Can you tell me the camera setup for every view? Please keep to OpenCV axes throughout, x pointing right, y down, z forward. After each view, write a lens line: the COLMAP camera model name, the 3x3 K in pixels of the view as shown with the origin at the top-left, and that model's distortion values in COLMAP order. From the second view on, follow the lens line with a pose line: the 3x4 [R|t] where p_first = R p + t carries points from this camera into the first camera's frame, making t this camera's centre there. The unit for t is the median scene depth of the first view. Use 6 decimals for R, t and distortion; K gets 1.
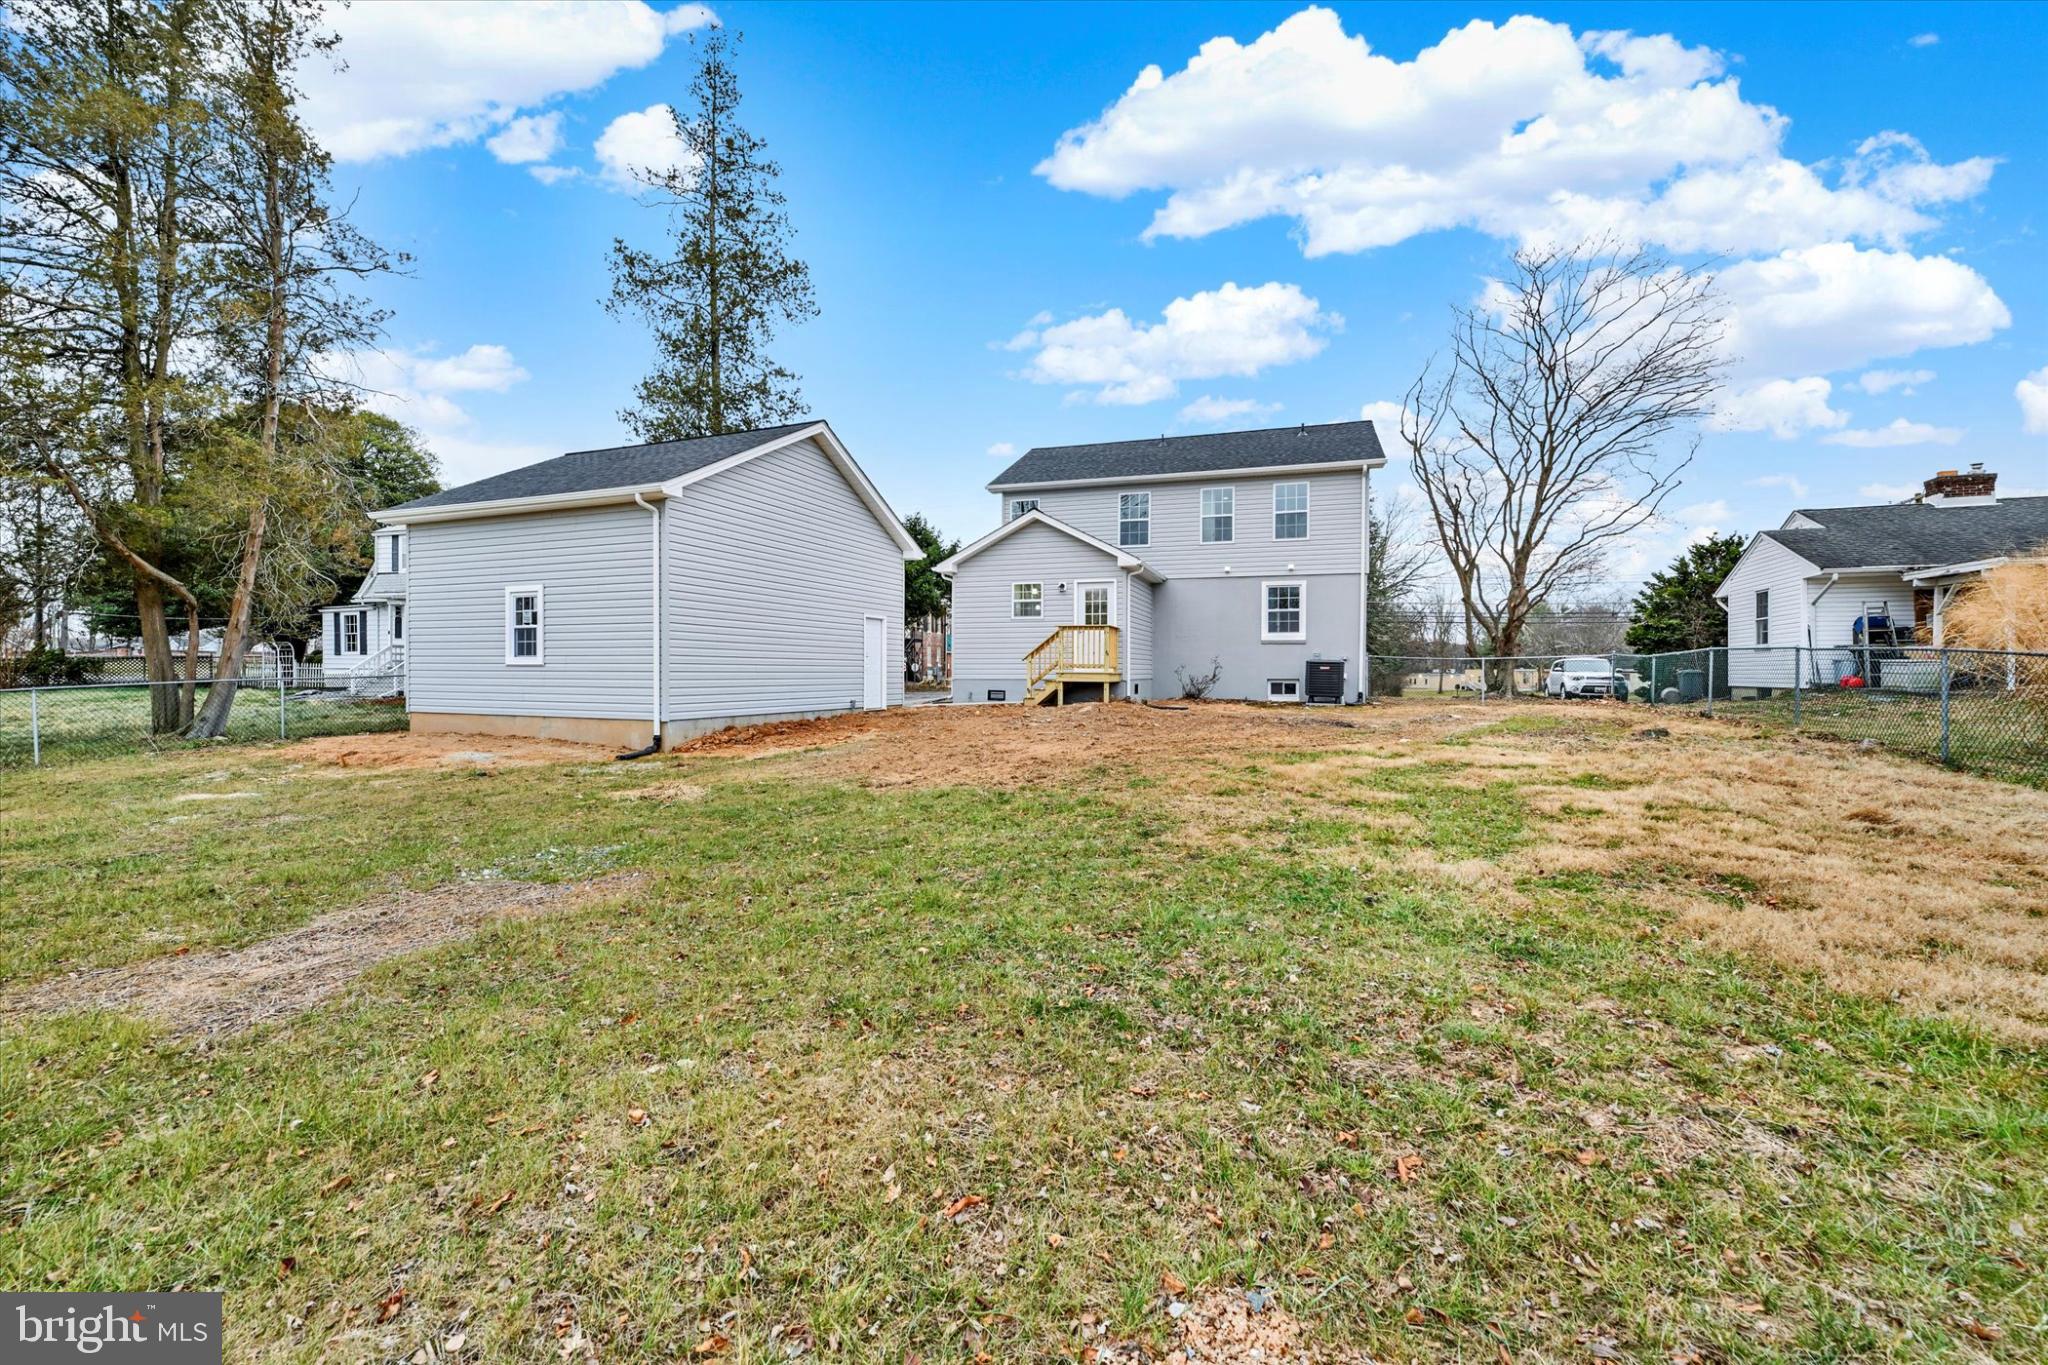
lens RADIAL K [[831.0, 0, 1020.1], [0, 831.0, 678.2], [0, 0, 1]] dist [0.003523, 0.000592]
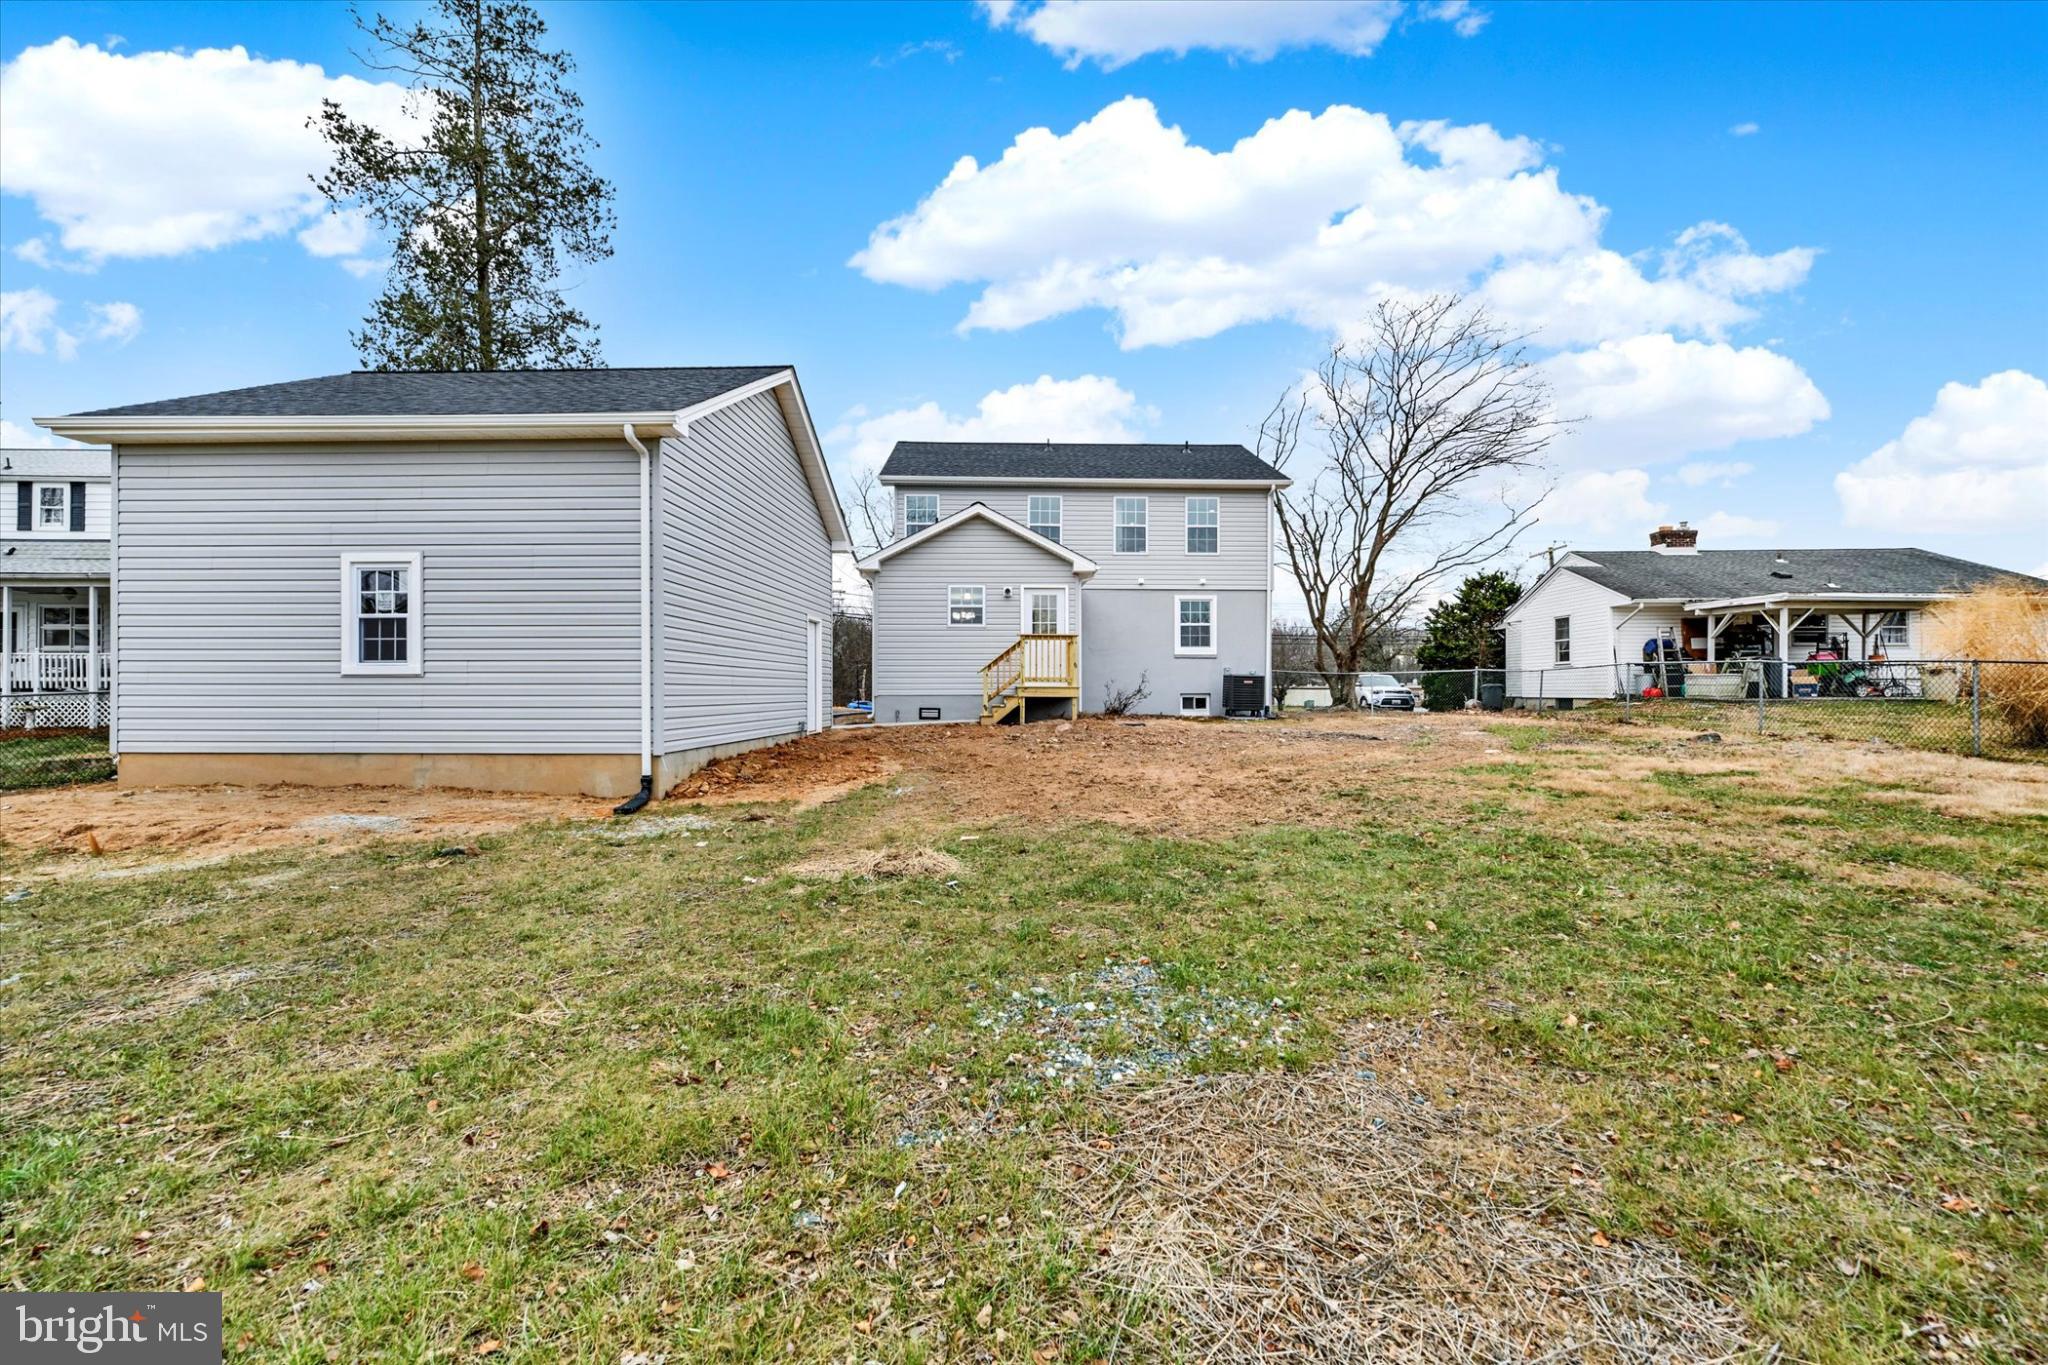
lens RADIAL K [[831.0, 0, 1022.9], [0, 831.0, 687.9], [0, 0, 1]] dist [0.003523, 0.000592]
pose [[0.938410, -0.003081, 0.345509, -0.243160], [0.006753, 0.999933, -0.009426, 0.002574], [-0.345457, 0.011179, 0.938368, 0.150905]]
